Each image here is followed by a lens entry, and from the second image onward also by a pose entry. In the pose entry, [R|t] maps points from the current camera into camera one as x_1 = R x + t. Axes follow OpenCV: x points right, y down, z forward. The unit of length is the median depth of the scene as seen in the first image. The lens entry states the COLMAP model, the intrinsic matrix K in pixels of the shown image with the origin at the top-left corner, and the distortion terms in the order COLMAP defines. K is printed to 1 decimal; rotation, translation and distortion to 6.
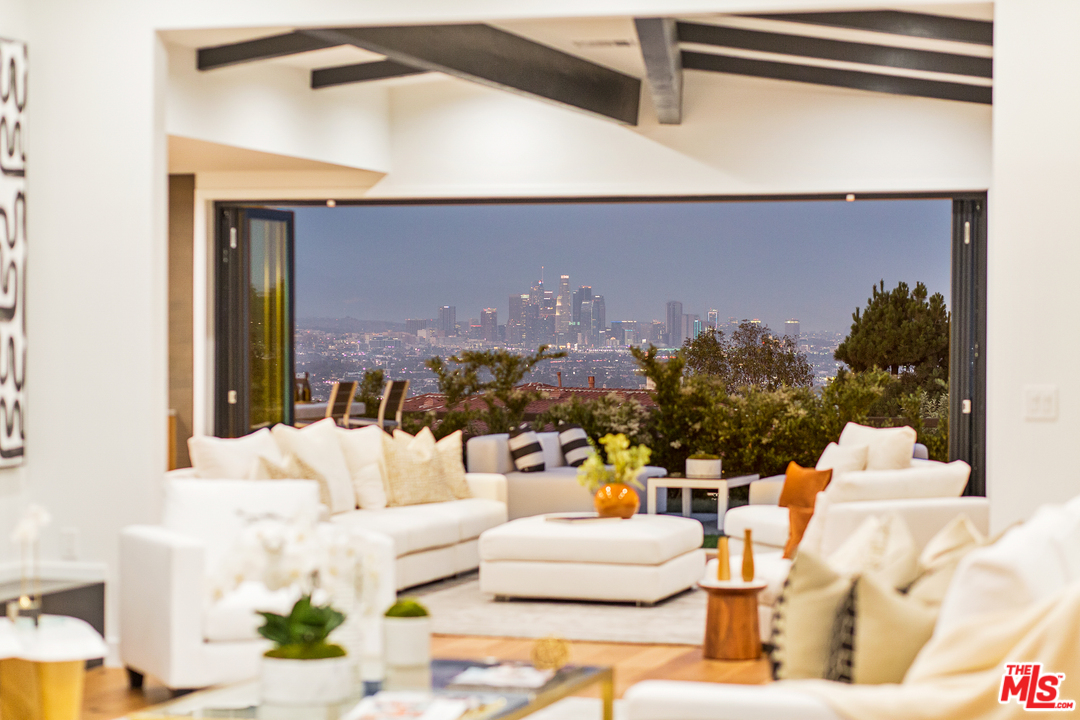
lens RADIAL K [[2453.8, 0, 539.2], [0, 2453.8, 468.5], [0, 0, 1]] dist [-0.000687, -0.374277]
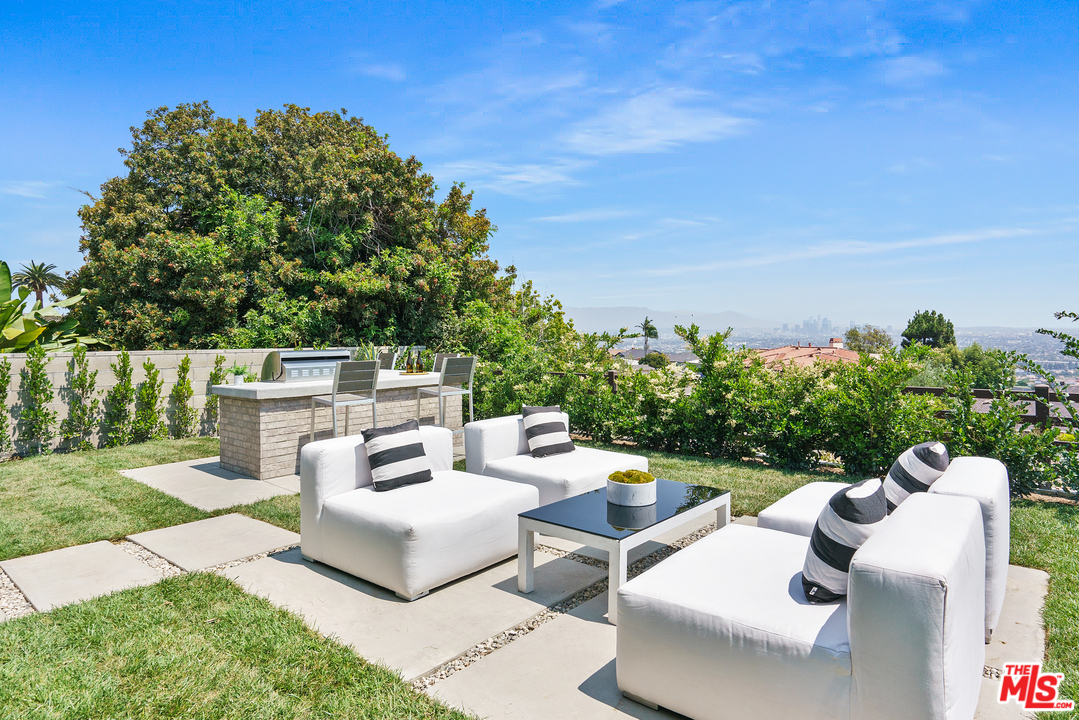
lens RADIAL K [[624.9, 0, 539.5], [0, 624.9, 360.0], [0, 0, 1]] dist [-0.000998, -0.000019]
pose [[0.918442, 0.000556, -0.395555, 0.099141], [-0.005146, 0.999931, -0.010543, -0.030862], [0.395522, 0.011719, 0.918382, 0.717678]]
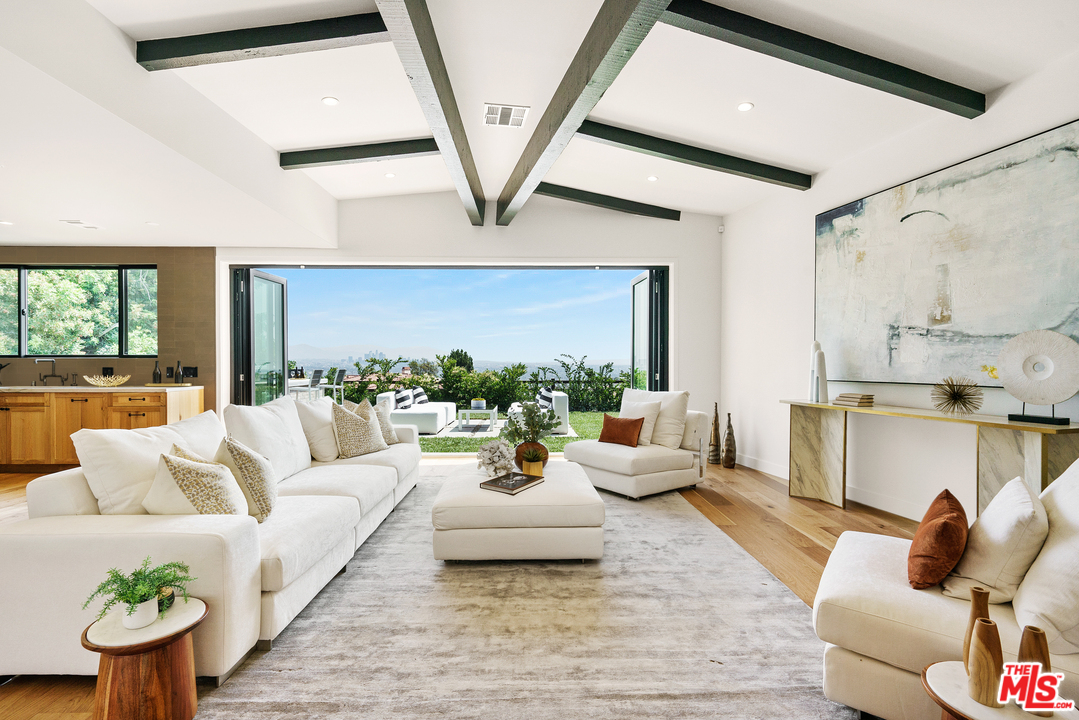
lens RADIAL K [[500.6, 0, 537.6], [0, 500.6, 370.1], [0, 0, 1]] dist [-0.001898, -0.000350]
pose [[0.949439, -0.010549, 0.313776, -0.027763], [0.022415, 0.999163, -0.034231, -0.013192], [-0.313152, 0.039533, 0.948880, 0.449375]]
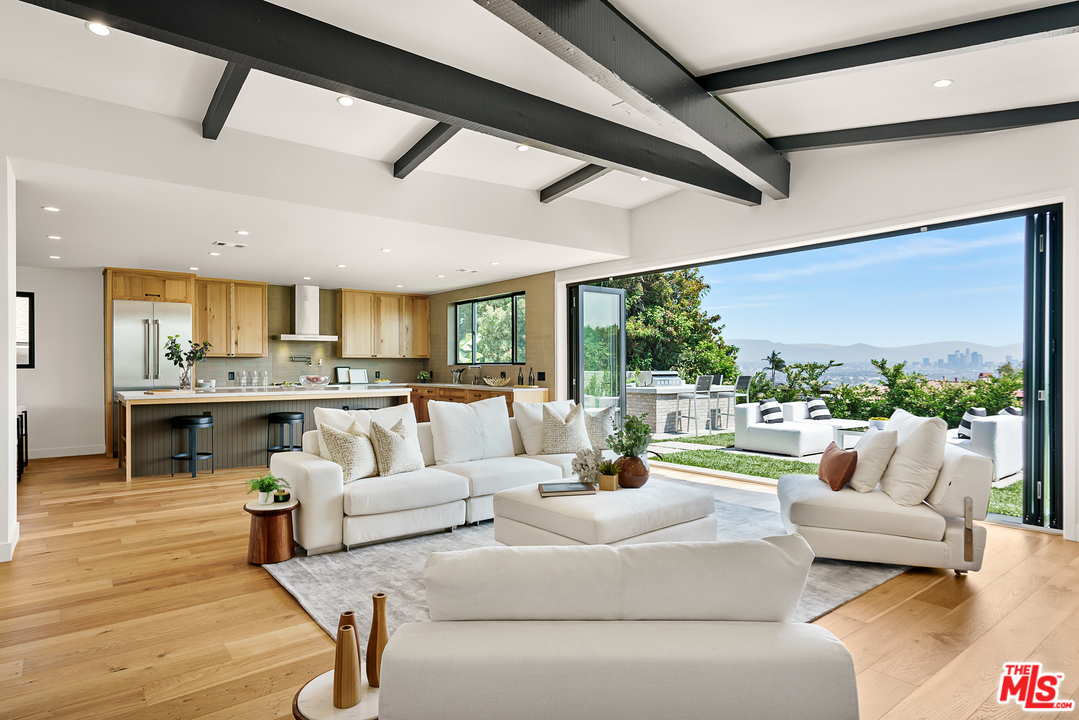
lens RADIAL K [[602.4, 0, 539.3], [0, 602.4, 371.9], [0, 0, 1]] dist [0.004085, 0.001307]
pose [[0.823886, -0.000171, -0.566755, 0.097007], [-0.026033, 0.998933, -0.038146, -0.013403], [0.566157, 0.046182, 0.823003, 0.438469]]
